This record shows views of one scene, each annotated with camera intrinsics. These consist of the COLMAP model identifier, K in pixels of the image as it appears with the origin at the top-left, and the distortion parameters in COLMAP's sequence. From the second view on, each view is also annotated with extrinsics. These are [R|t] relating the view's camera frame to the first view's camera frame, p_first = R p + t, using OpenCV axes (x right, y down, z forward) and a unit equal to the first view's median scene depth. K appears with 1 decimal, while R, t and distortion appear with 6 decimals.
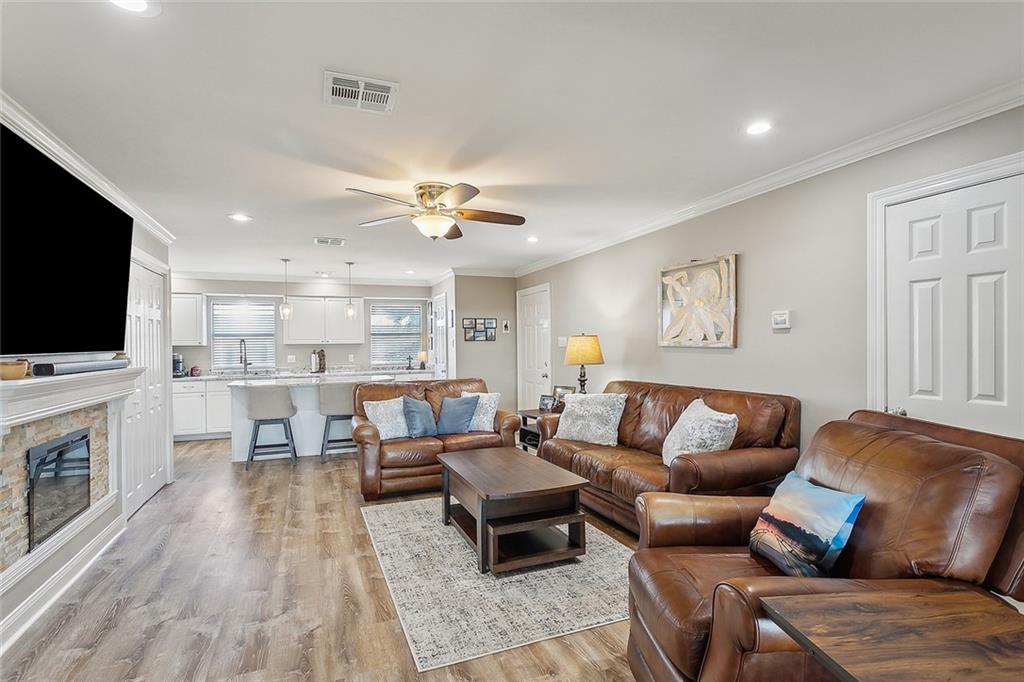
lens RADIAL K [[500.4, 0, 509.1], [0, 500.4, 342.7], [0, 0, 1]] dist [0.001366, -0.000331]
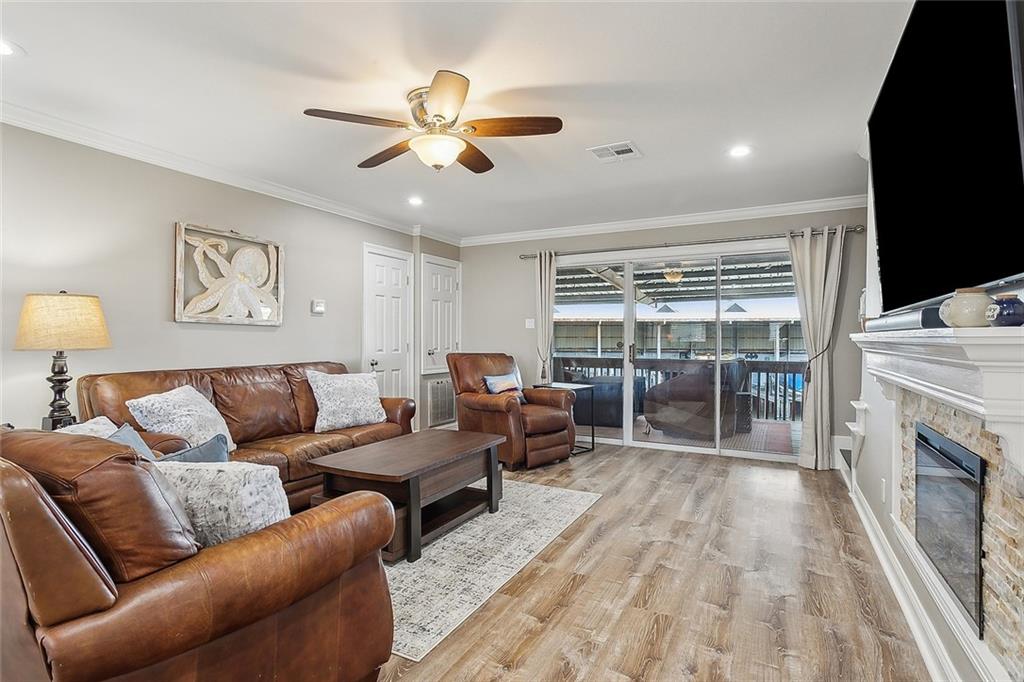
lens RADIAL K [[495.7, 0, 511.0], [0, 495.7, 350.9], [0, 0, 1]] dist [0.001254, 0.000823]
pose [[-0.638799, -0.008792, 0.769323, -0.968850], [0.003929, 0.999884, 0.014689, 0.066785], [-0.769363, 0.012406, -0.638691, 1.713308]]
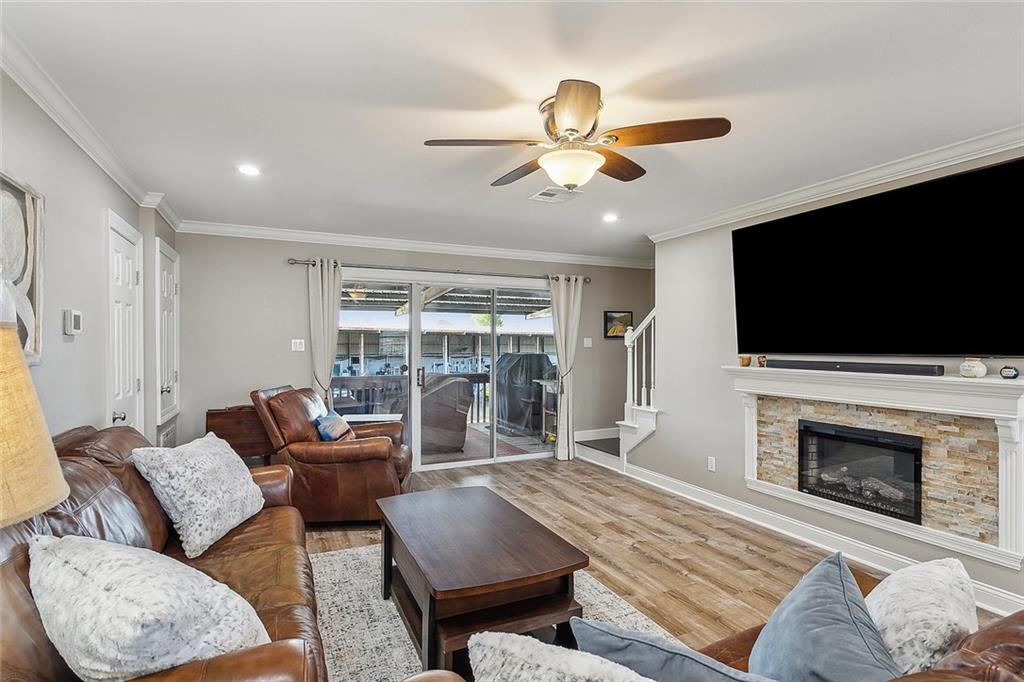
lens RADIAL K [[500.8, 0, 492.9], [0, 500.8, 346.6], [0, 0, 1]] dist [0.002710, 0.000383]
pose [[-0.999588, 0.010948, -0.026520, -0.035029], [0.010843, 0.999933, 0.004097, -0.009590], [0.026563, 0.003808, -0.999640, 2.027431]]
